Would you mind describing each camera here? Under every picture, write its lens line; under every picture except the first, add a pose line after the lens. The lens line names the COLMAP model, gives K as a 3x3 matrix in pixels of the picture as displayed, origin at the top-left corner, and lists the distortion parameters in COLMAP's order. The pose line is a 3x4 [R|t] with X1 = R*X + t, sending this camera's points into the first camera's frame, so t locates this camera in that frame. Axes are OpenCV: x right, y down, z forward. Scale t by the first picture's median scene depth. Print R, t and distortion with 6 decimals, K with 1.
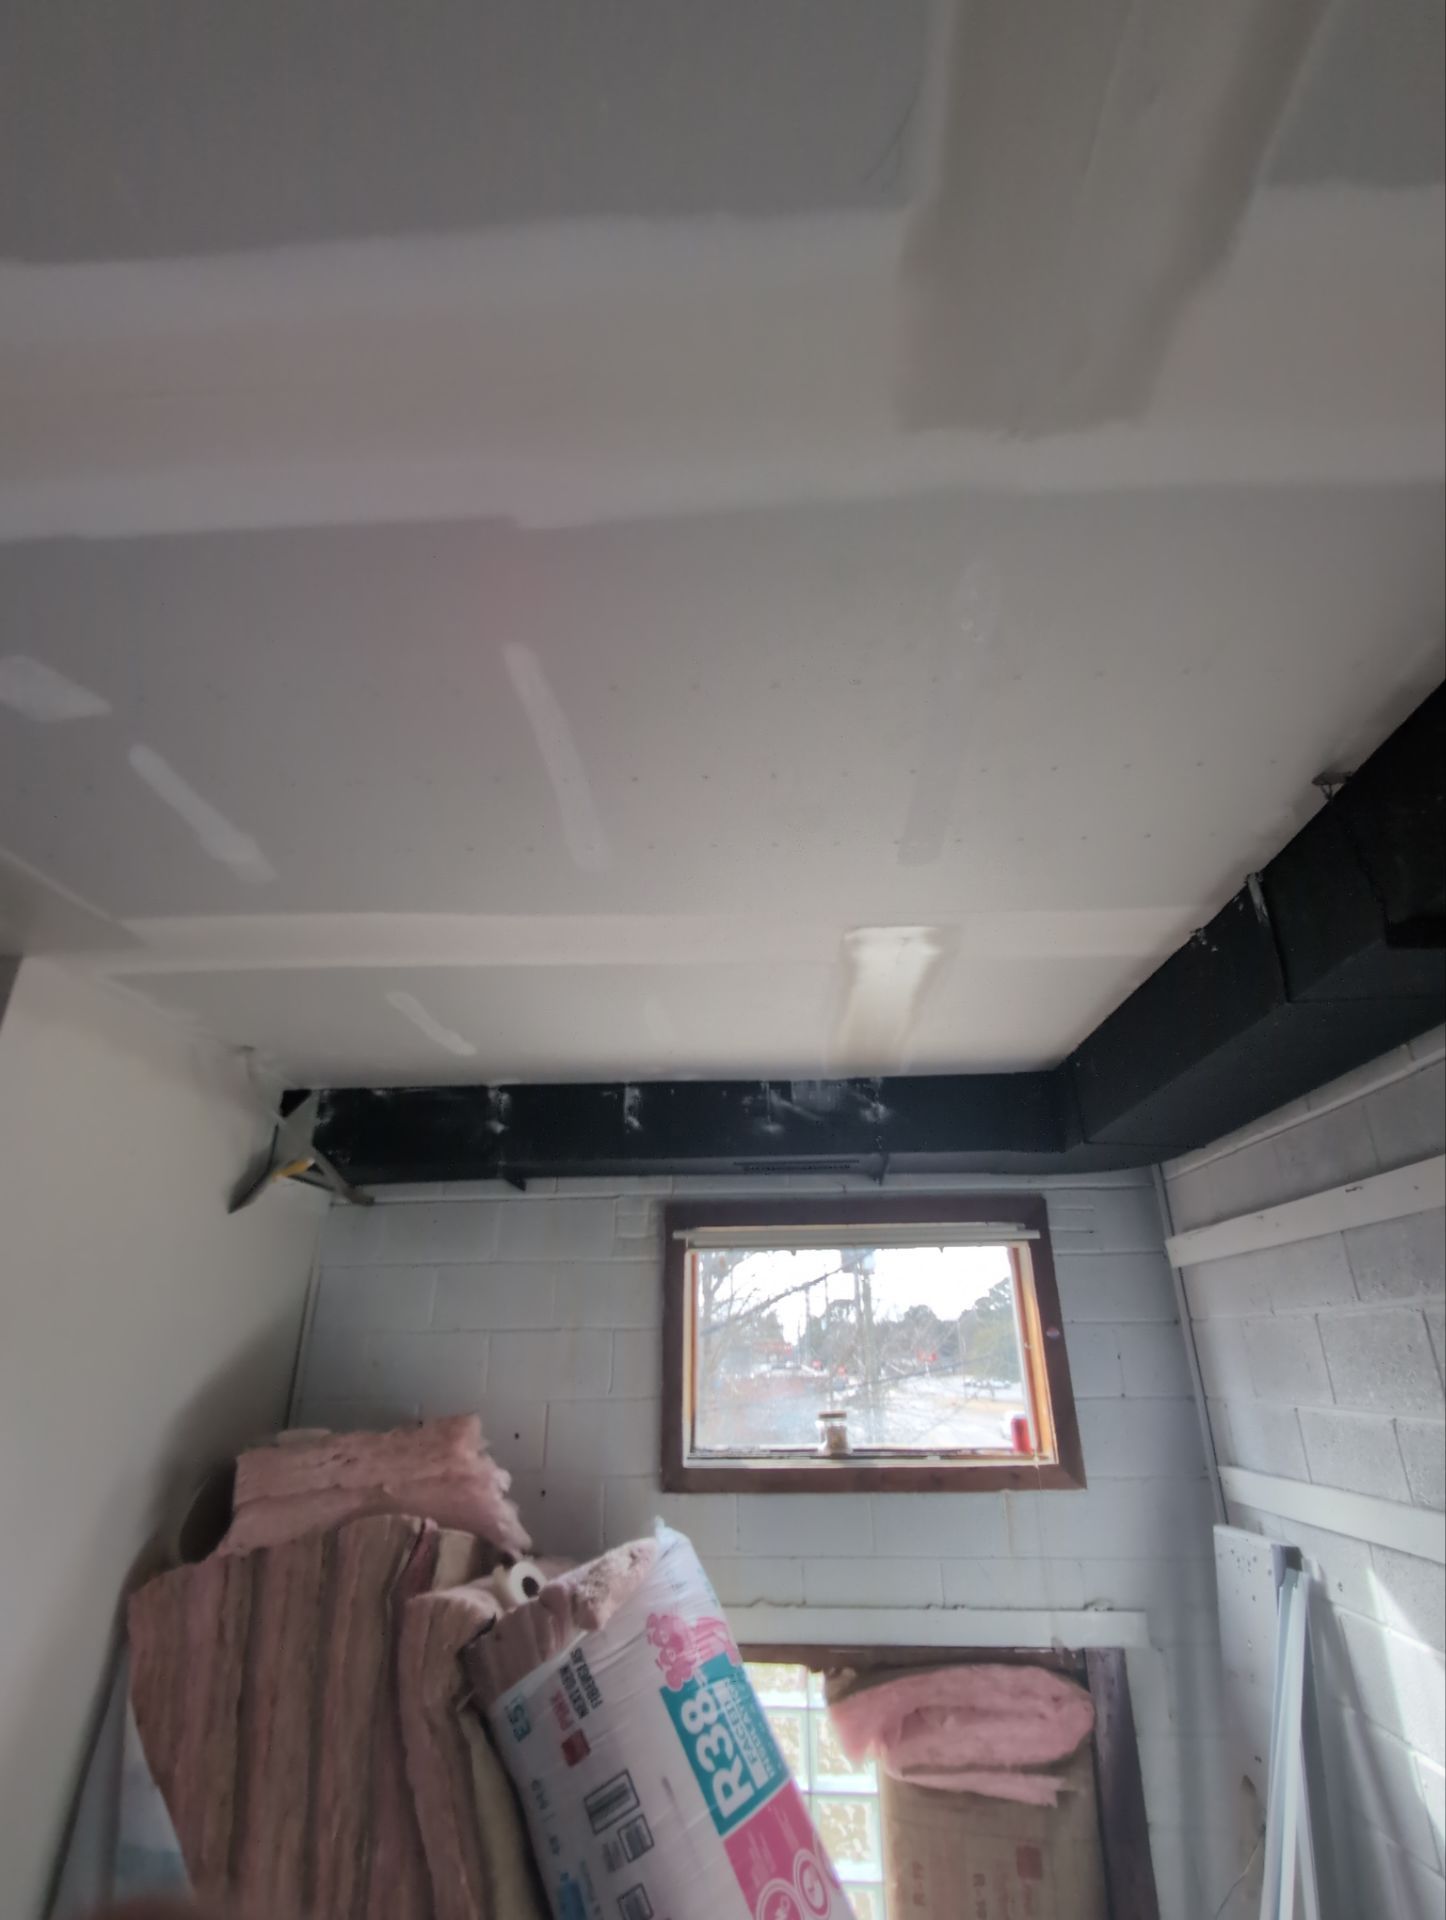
lens RADIAL K [[908.9, 0, 730.7], [0, 908.9, 948.1], [0, 0, 1]] dist [-0.004602, 0.000329]
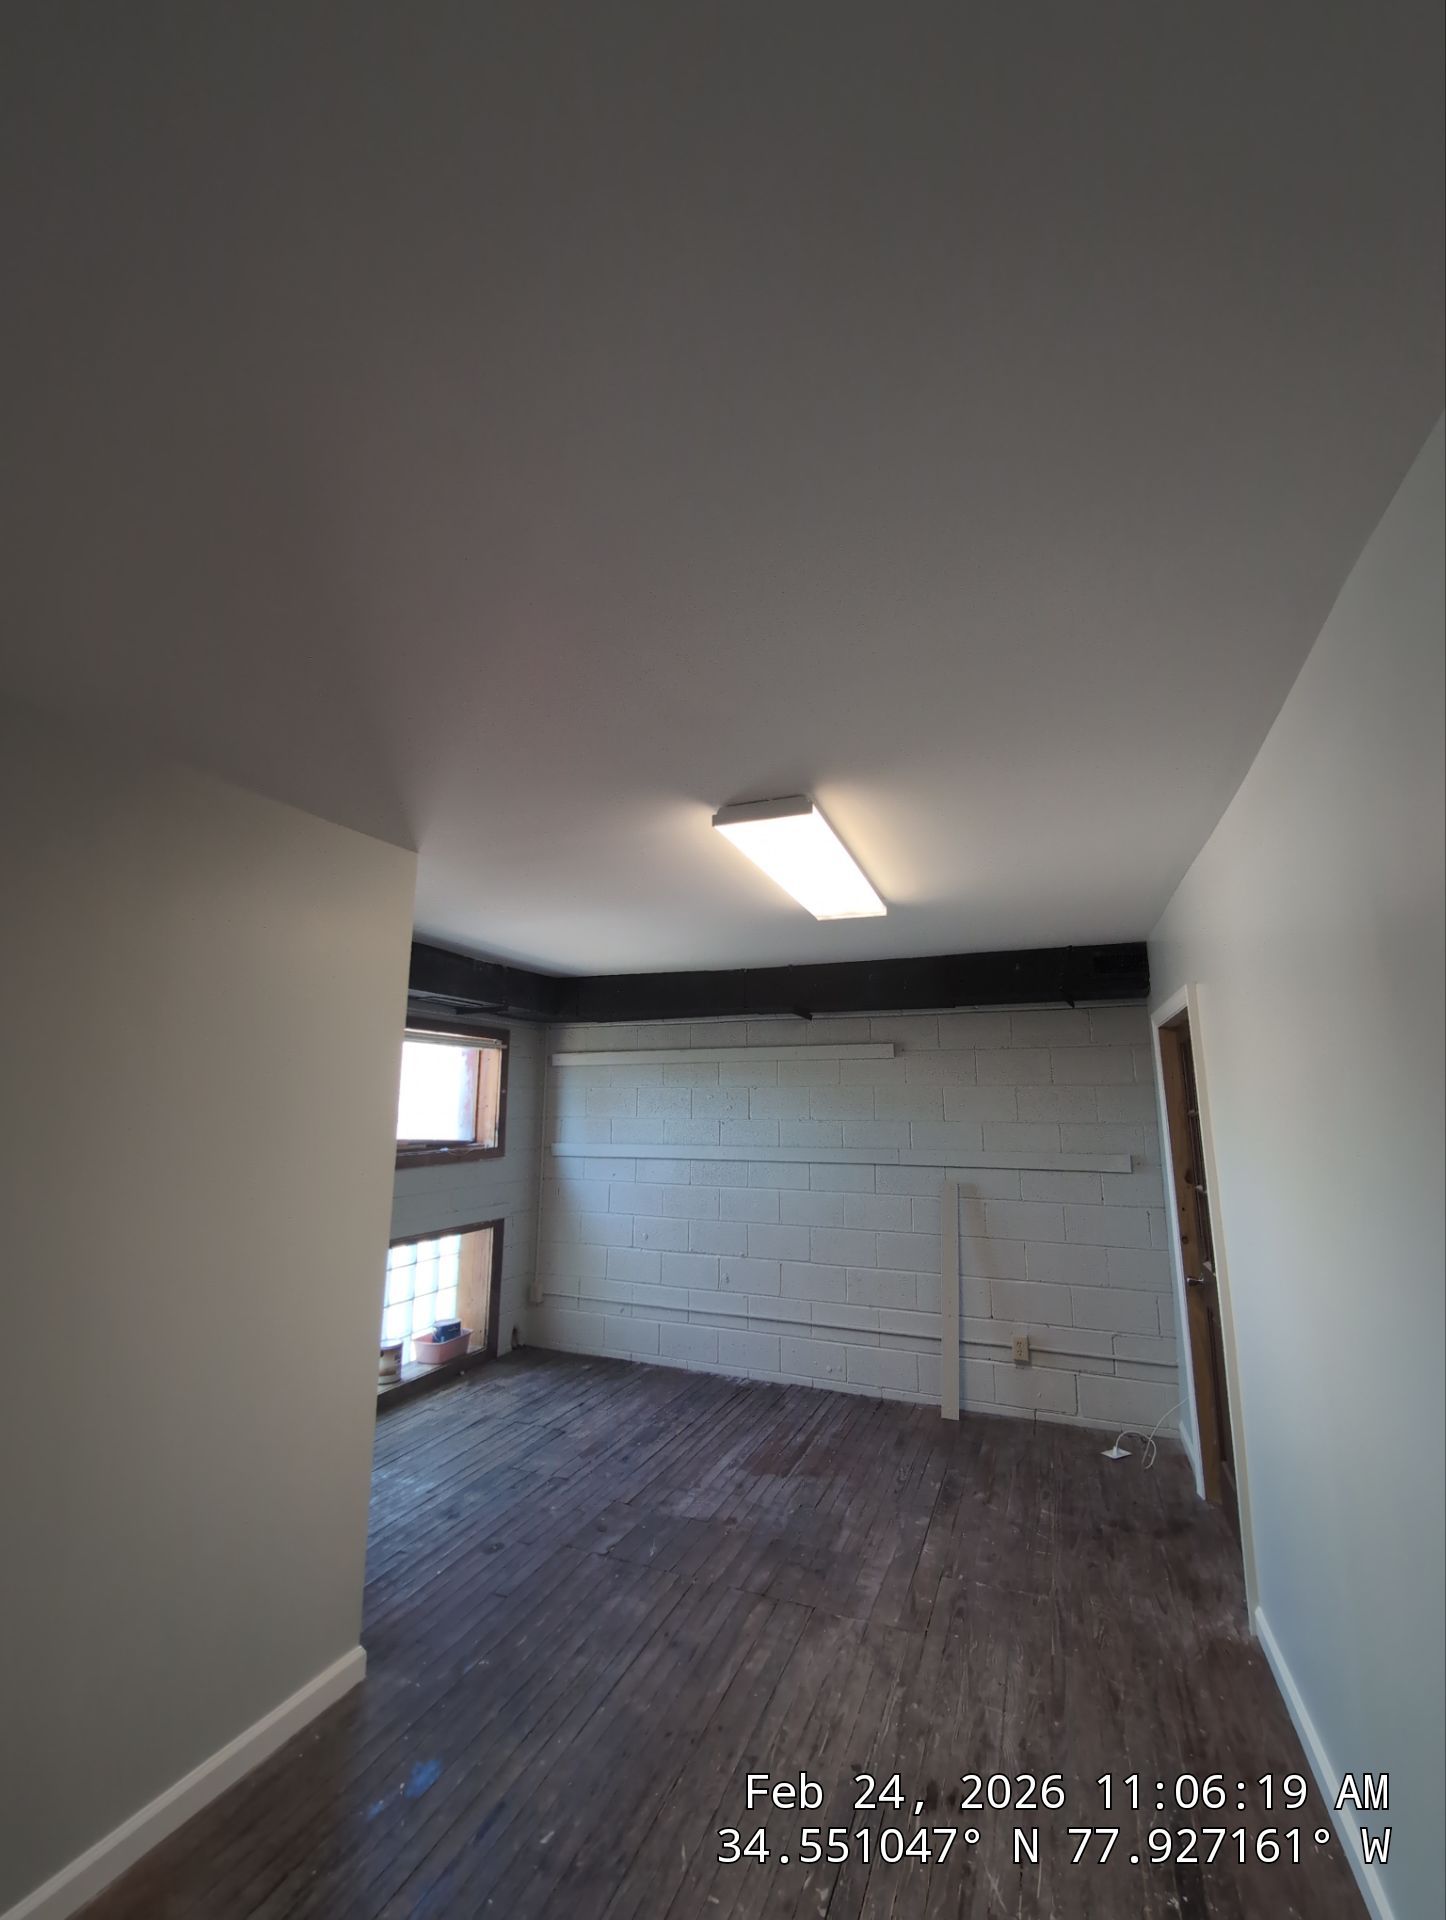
lens RADIAL K [[799.0, 0, 720.6], [0, 799.0, 953.6], [0, 0, 1]] dist [0.003319, -0.003546]
pose [[0.338845, 0.181832, 0.923104, -1.199979], [-0.388180, 0.920763, -0.038881, 0.006306], [-0.857030, -0.345156, 0.382580, -0.029480]]
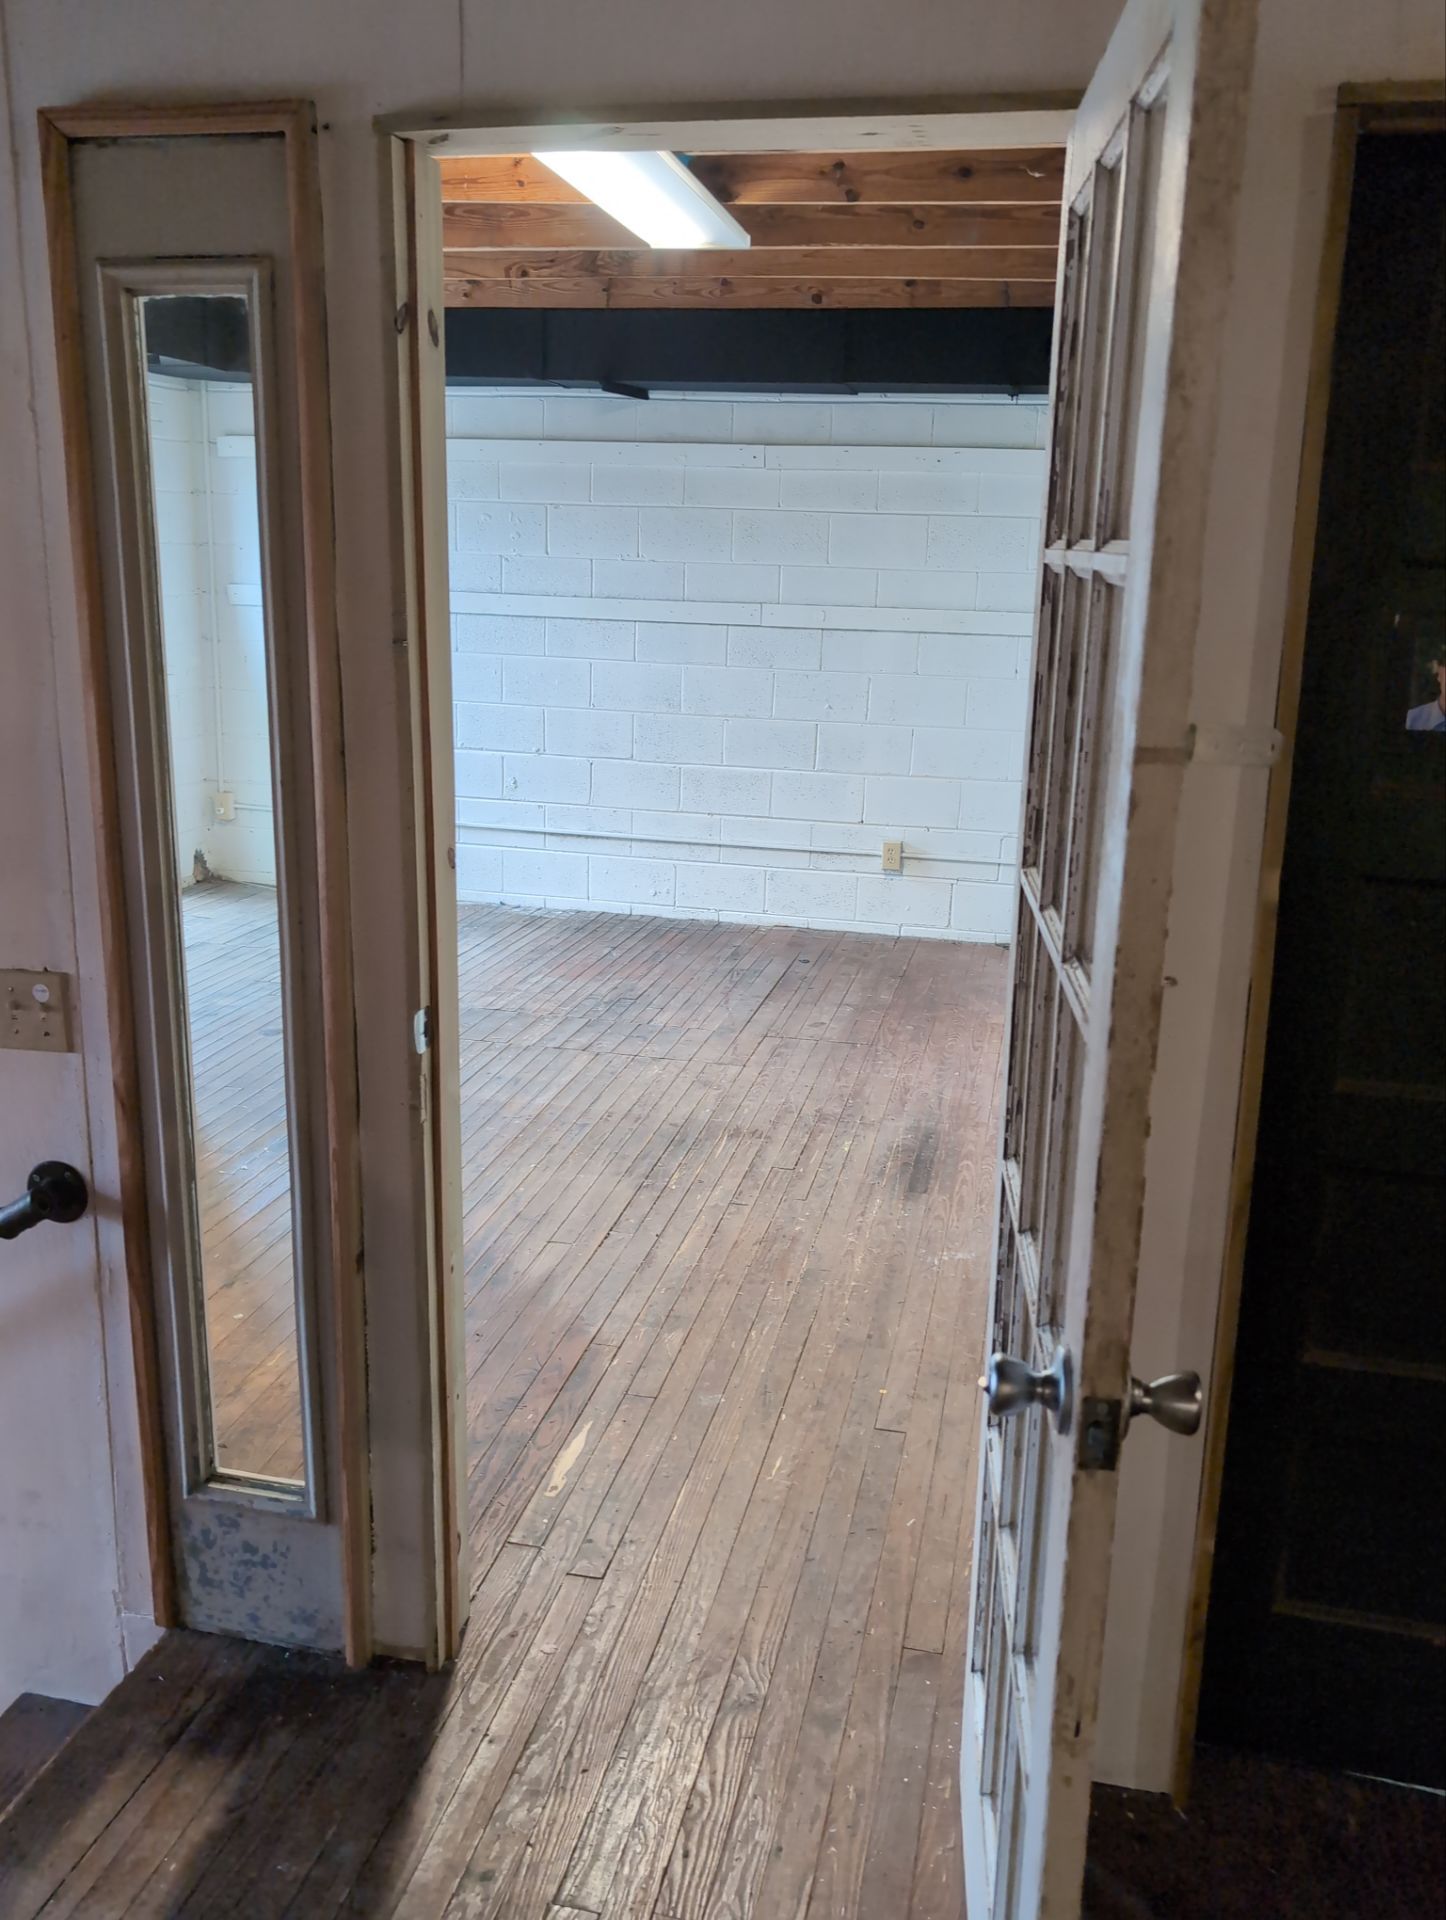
lens RADIAL K [[1611.3, 0, 733.6], [0, 1611.3, 989.8], [0, 0, 1]] dist [0.054225, -0.054565]
pose [[0.163952, -0.250247, 0.954199, -1.835589], [-0.431563, 0.851616, 0.297495, -0.030504], [-0.887059, -0.460572, 0.031627, -0.142759]]
